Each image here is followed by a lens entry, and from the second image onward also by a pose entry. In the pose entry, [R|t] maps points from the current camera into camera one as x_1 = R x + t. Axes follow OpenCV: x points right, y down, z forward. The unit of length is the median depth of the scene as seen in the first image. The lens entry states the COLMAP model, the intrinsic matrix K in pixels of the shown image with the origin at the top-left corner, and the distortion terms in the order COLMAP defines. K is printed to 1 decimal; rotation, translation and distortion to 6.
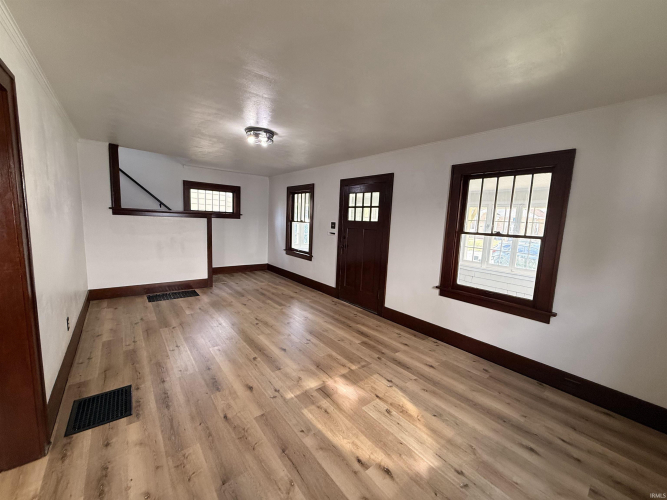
lens RADIAL K [[250.7, 0, 333.5], [0, 250.7, 250.0], [0, 0, 1]] dist [-0.000758, -0.000139]
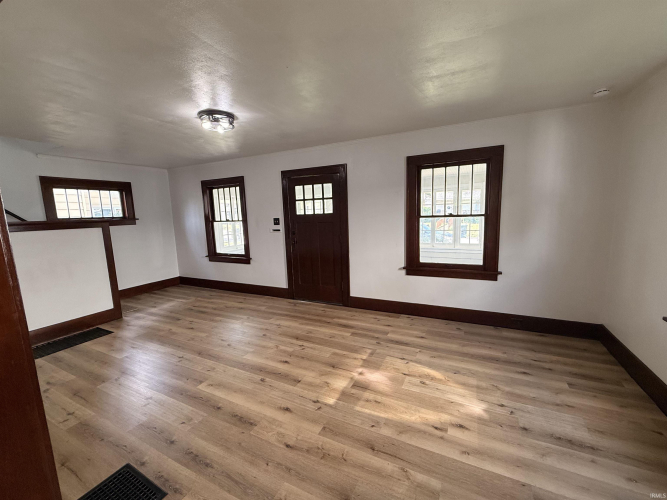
lens RADIAL K [[265.6, 0, 333.5], [0, 265.6, 250.0], [0, 0, 1]] dist [-0.000783, -0.000037]
pose [[0.915661, -0.130882, 0.380046, -0.318717], [0.122751, 0.991386, 0.045671, -0.022682], [-0.382750, 0.004832, 0.923839, 0.042956]]
